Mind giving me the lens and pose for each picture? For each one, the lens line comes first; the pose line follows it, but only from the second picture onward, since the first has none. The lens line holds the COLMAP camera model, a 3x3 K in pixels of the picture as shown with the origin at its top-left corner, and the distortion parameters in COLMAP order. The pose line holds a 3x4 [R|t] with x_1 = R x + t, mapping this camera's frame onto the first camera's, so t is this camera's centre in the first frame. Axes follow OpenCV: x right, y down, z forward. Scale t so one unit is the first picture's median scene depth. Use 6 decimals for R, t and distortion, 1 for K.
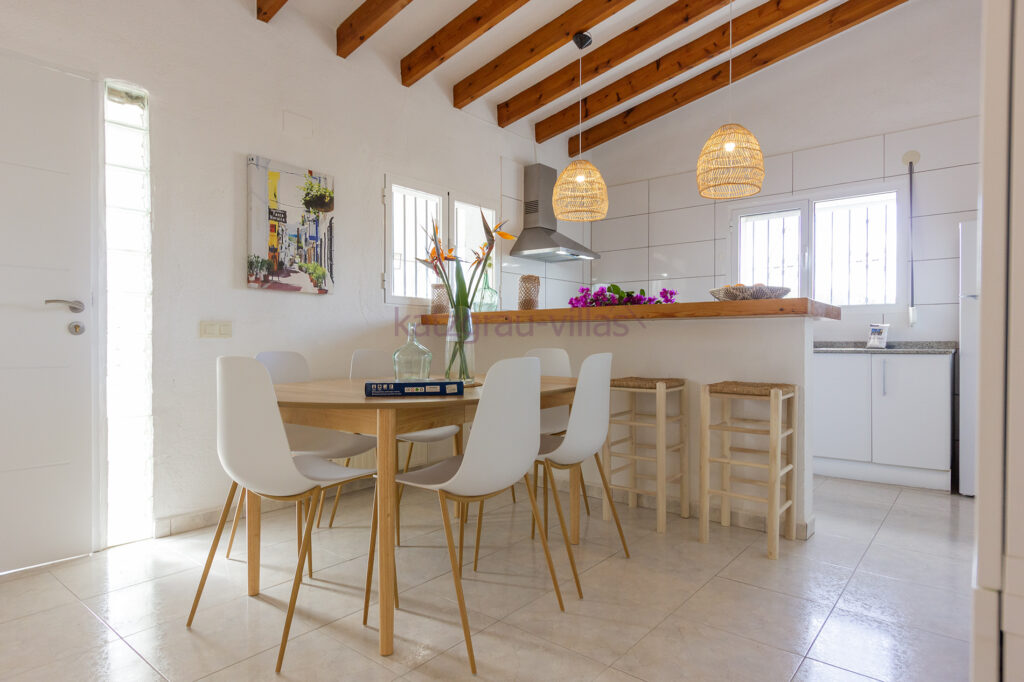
lens RADIAL K [[577.6, 0, 508.7], [0, 577.6, 340.0], [0, 0, 1]] dist [0.006137, 0.000239]
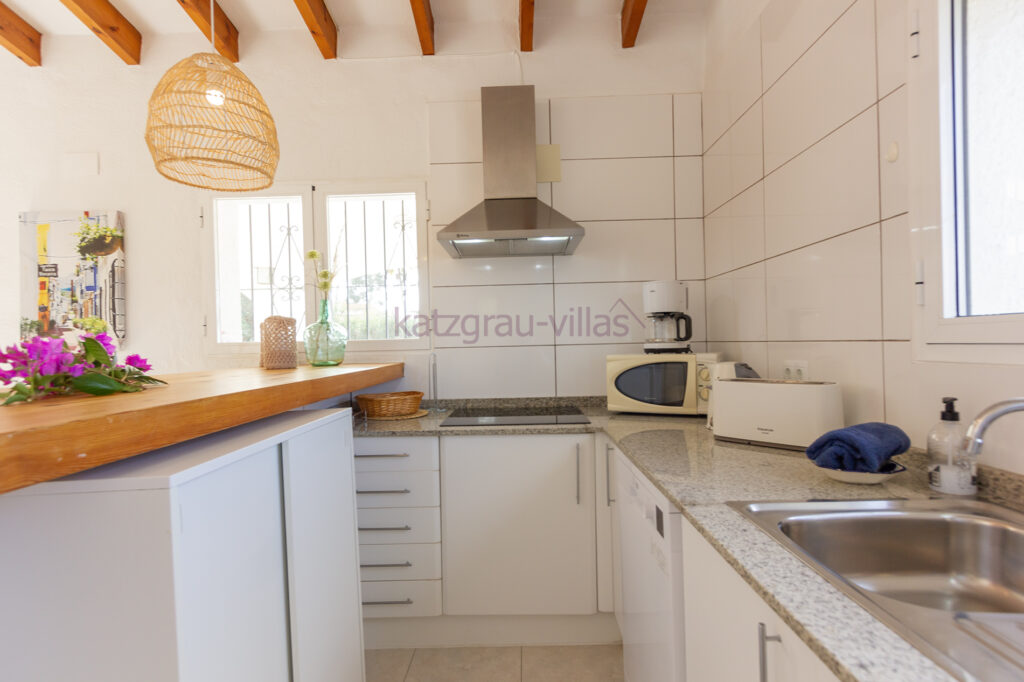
lens RADIAL K [[512.8, 0, 511.9], [0, 512.8, 345.3], [0, 0, 1]] dist [0.005004, -0.003729]
pose [[0.627606, -0.015653, -0.778373, 0.666195], [0.025201, 0.999682, 0.000216, -0.075443], [0.778123, -0.019751, 0.627802, 1.016919]]
